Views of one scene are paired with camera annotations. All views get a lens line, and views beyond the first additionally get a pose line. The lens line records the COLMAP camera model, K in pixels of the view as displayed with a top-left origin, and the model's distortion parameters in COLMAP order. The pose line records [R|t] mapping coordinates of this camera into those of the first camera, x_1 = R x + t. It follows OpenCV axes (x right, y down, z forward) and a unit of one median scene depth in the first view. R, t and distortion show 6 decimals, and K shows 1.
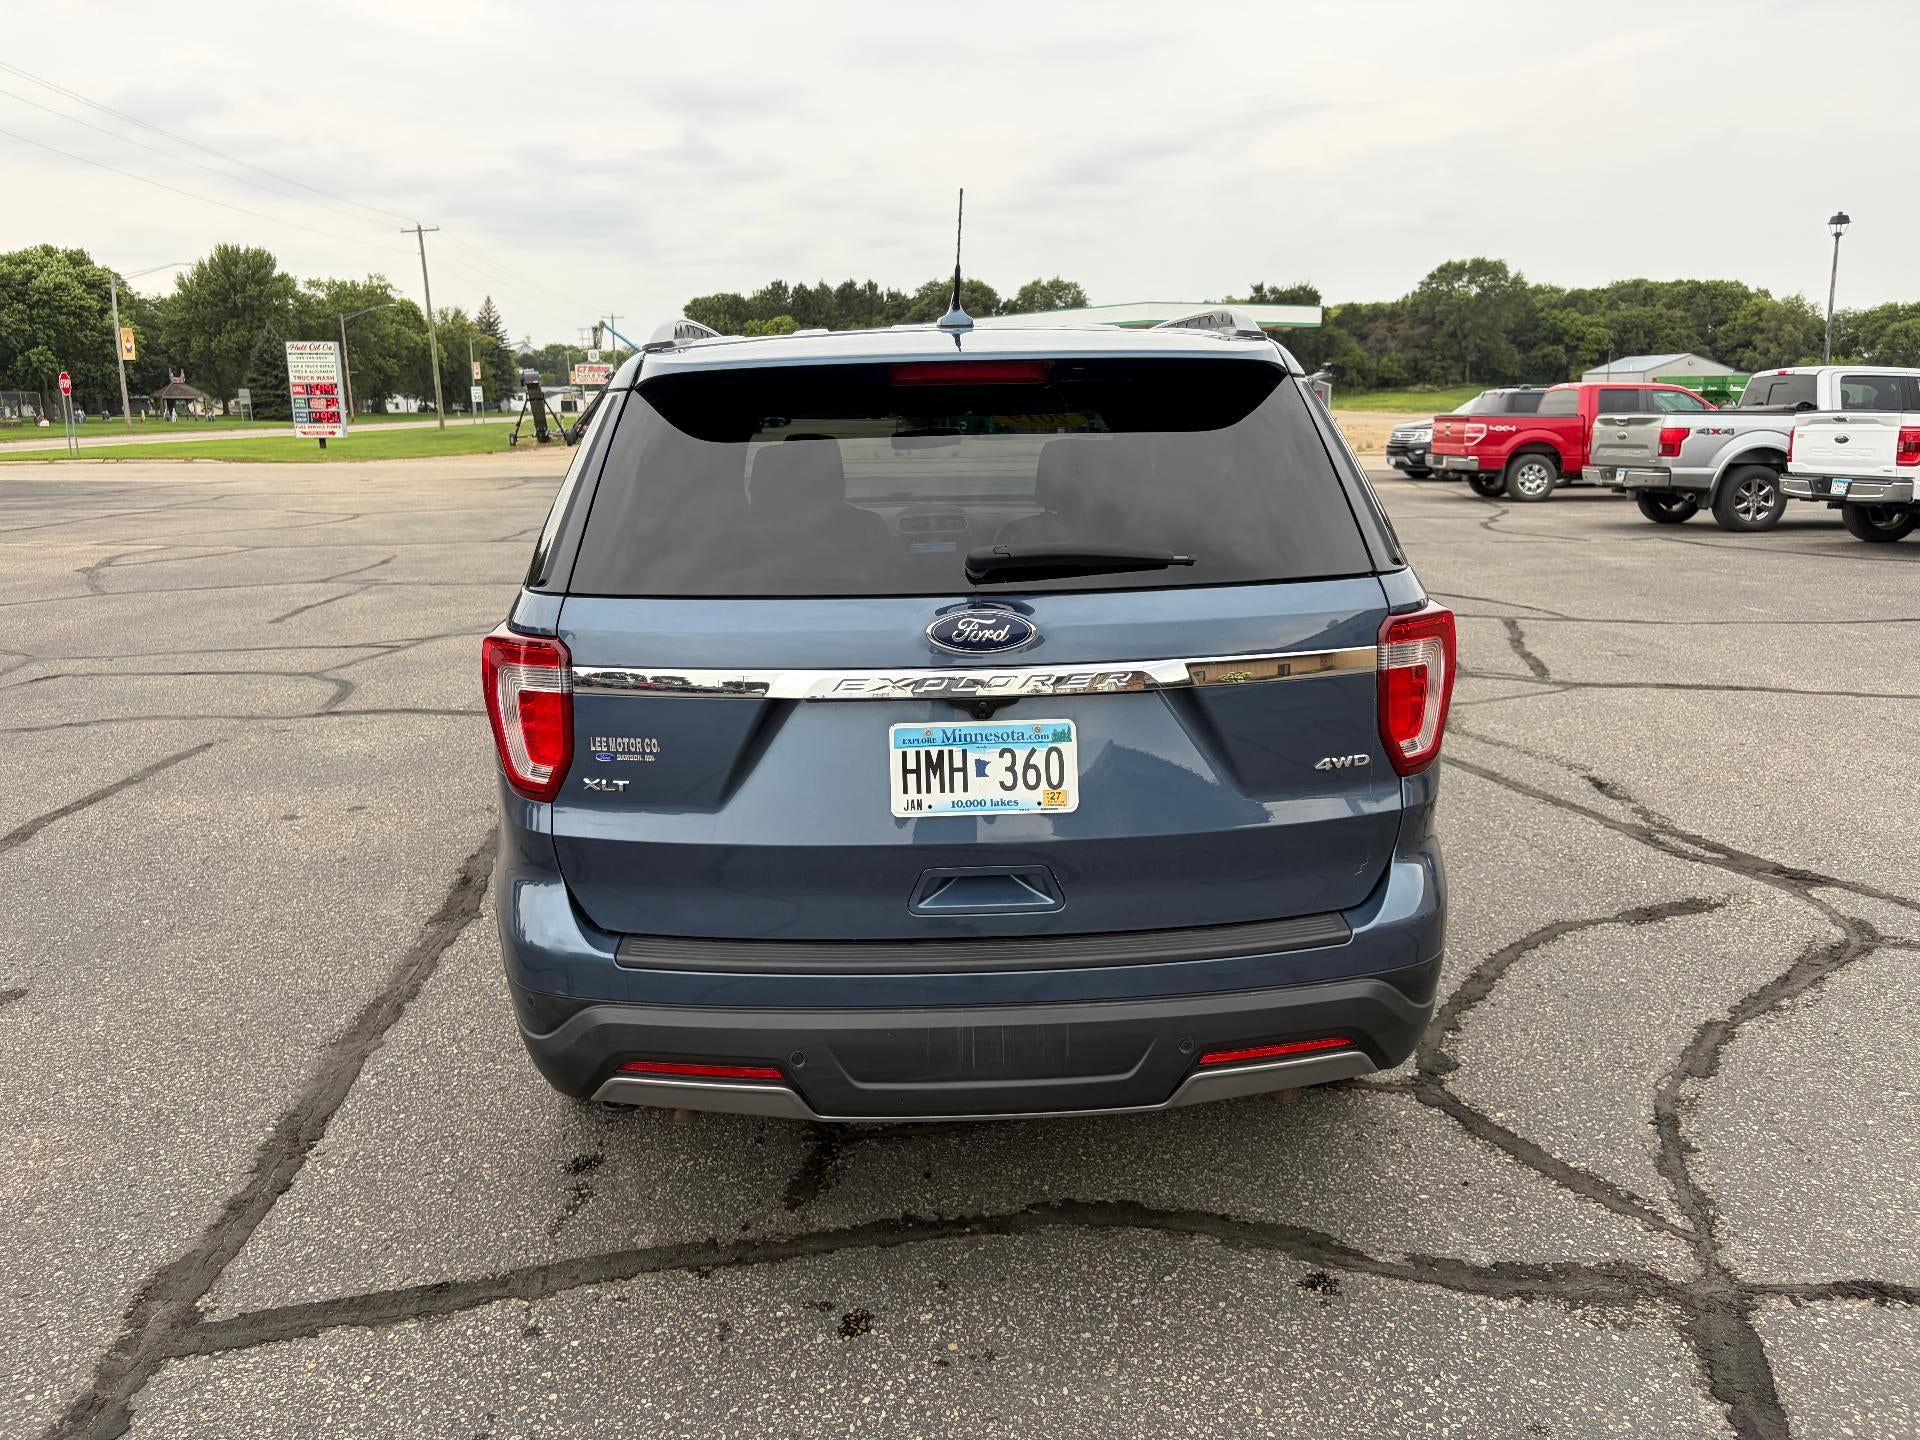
lens RADIAL K [[1457.9, 0, 949.6], [0, 1457.9, 707.8], [0, 0, 1]] dist [0.052987, -0.053425]
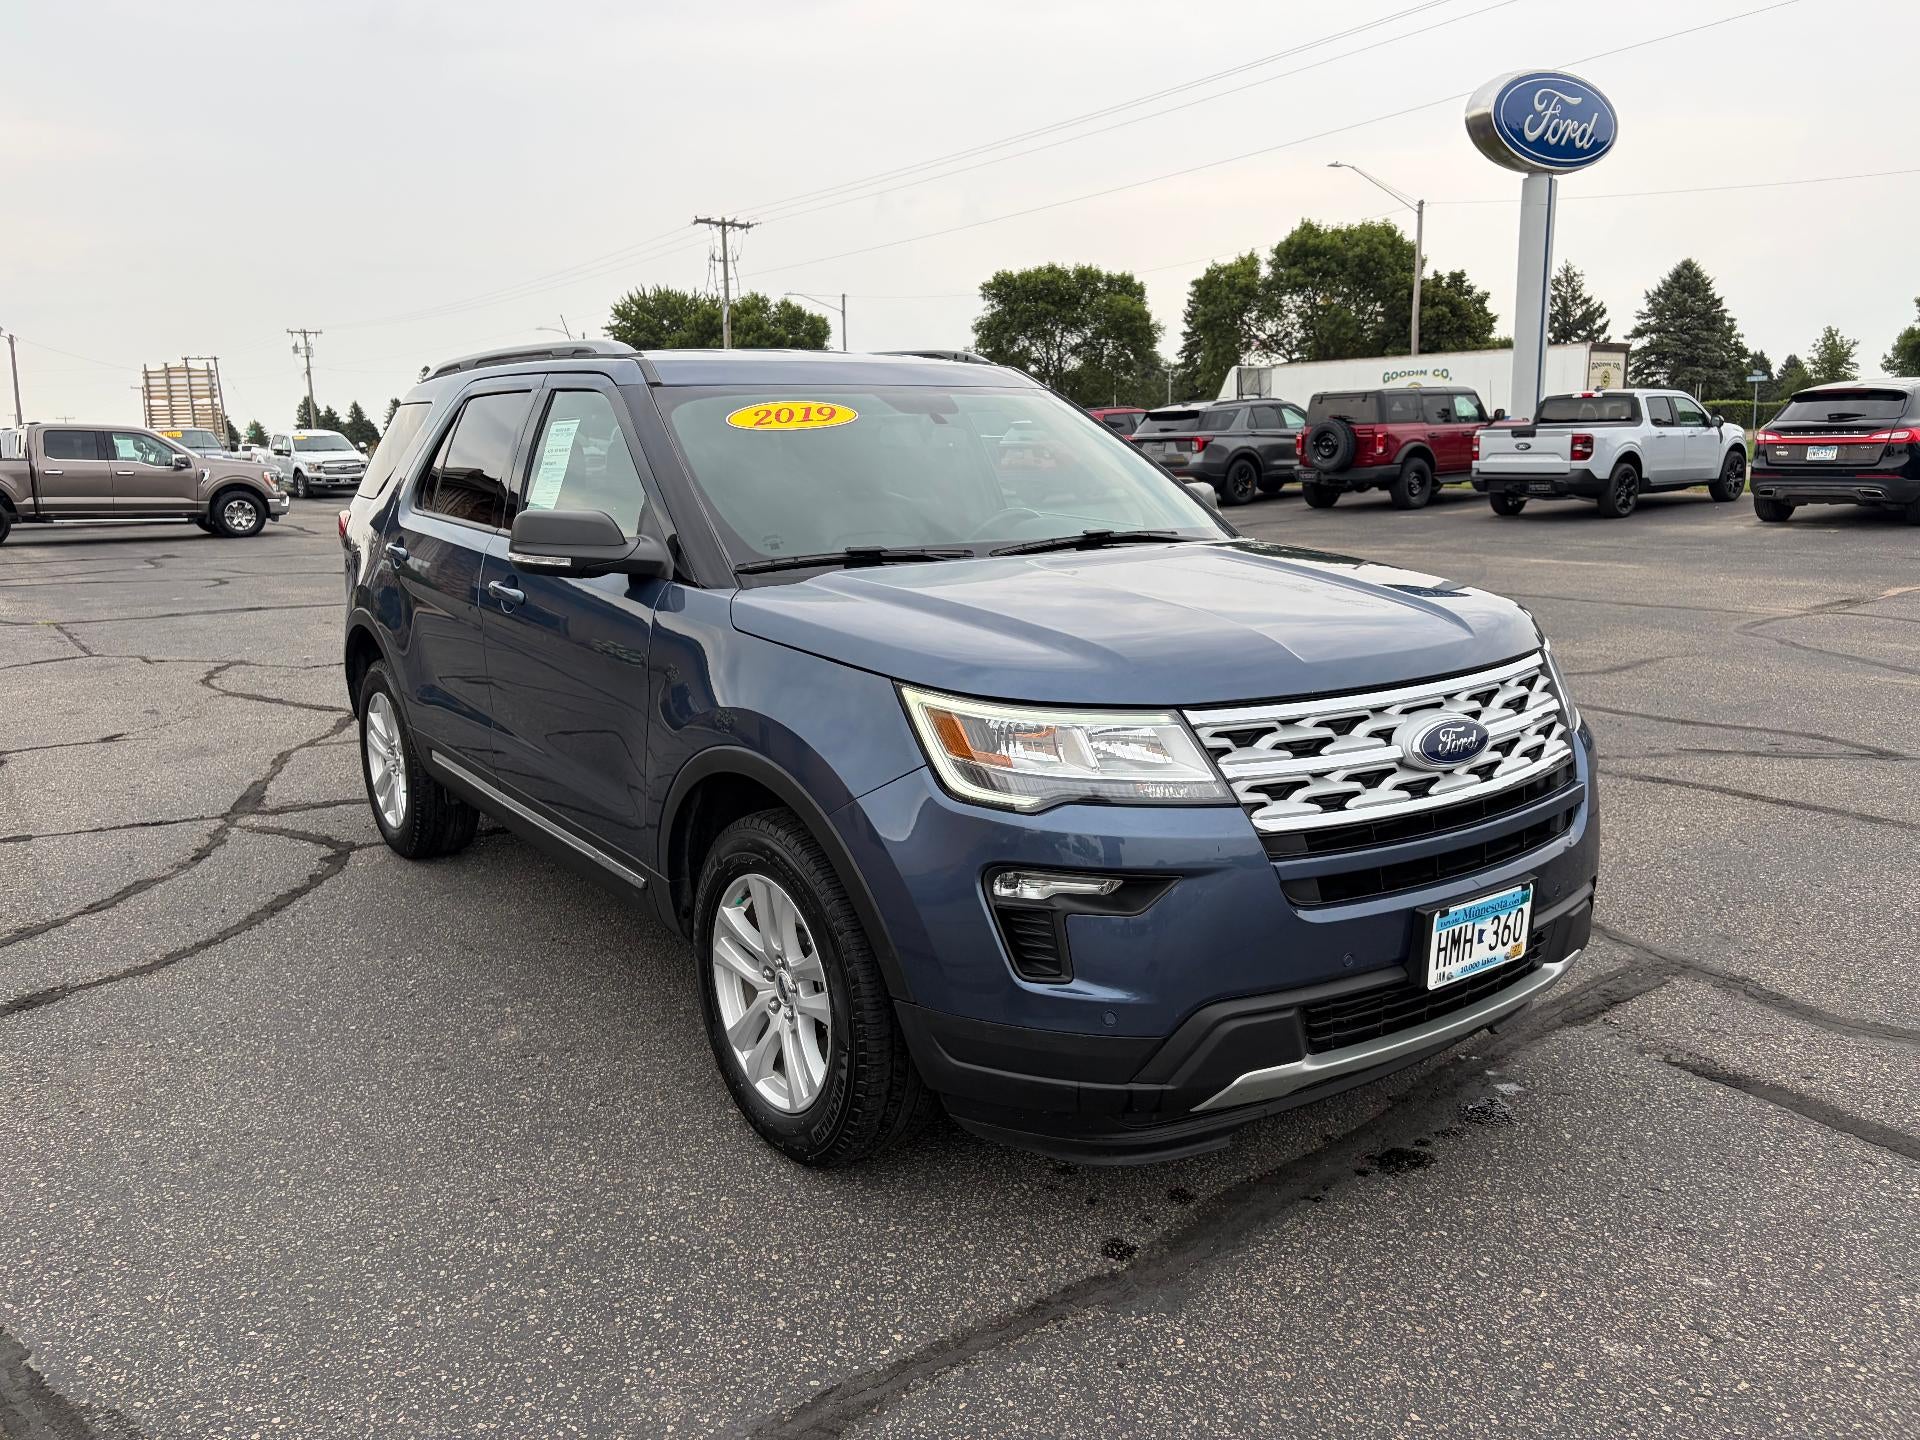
lens RADIAL K [[1458.6, 0, 955.3], [0, 1458.6, 712.6], [0, 0, 1]] dist [0.021606, 0.001696]
pose [[-0.832236, 0.135359, -0.537644, 0.115356], [-0.080837, 0.929750, 0.359208, -0.094957], [0.548497, 0.342407, -0.762829, 0.477199]]
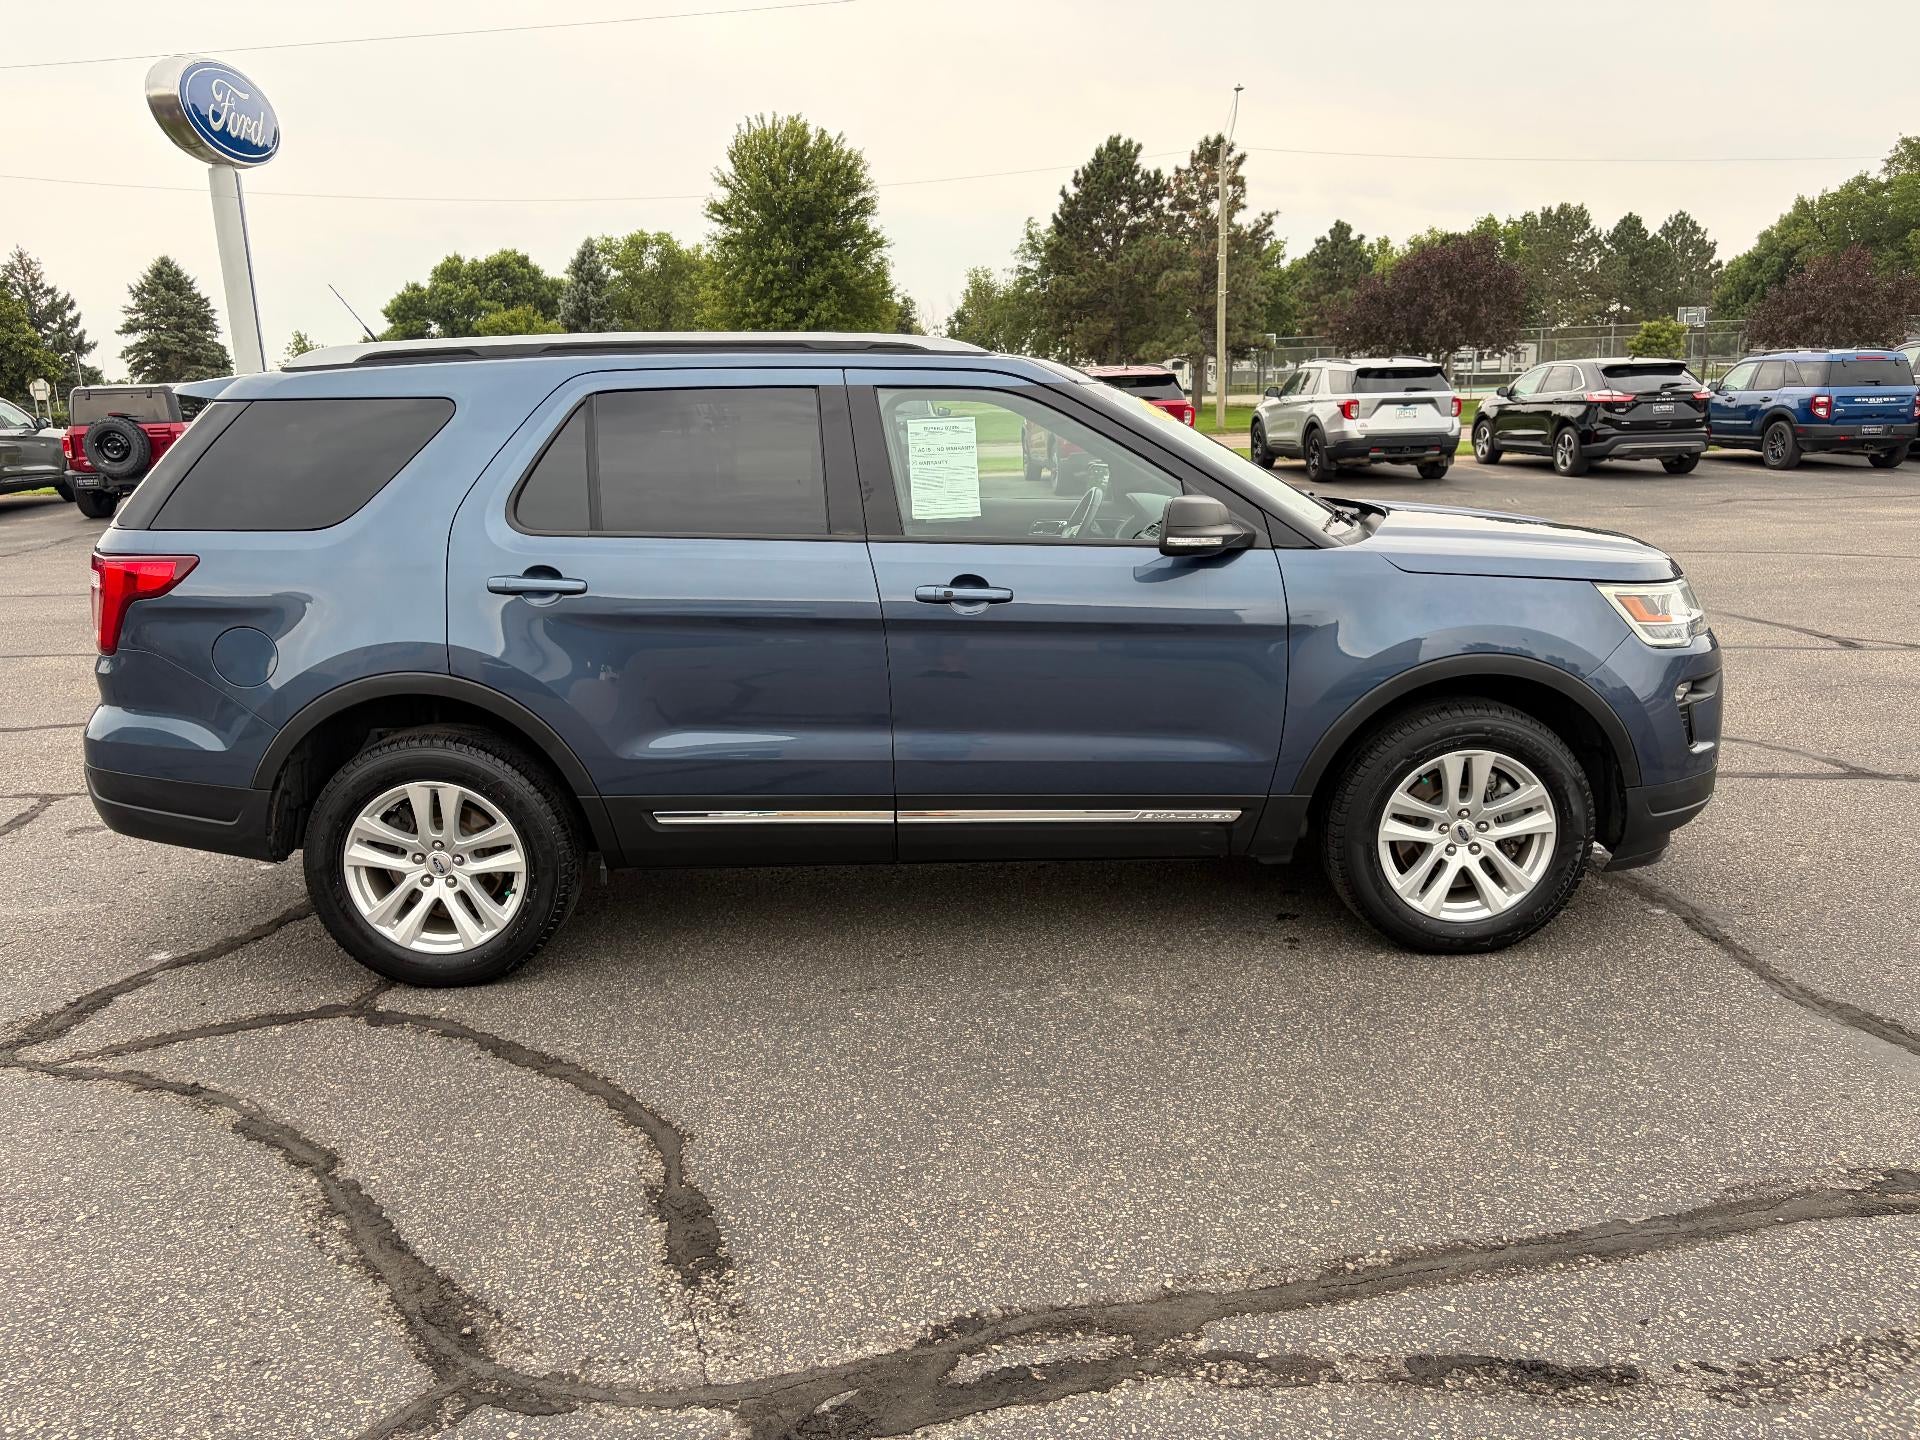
lens RADIAL K [[1440.5, 0, 960.0], [0, 1440.5, 720.0], [0, 0, 1]] dist [0.043967, -0.042987]
pose [[-0.018422, 0.234713, -0.971890, 0.260394], [-0.177358, 0.955872, 0.234207, -0.059502], [0.983974, 0.176687, 0.024019, 0.265841]]
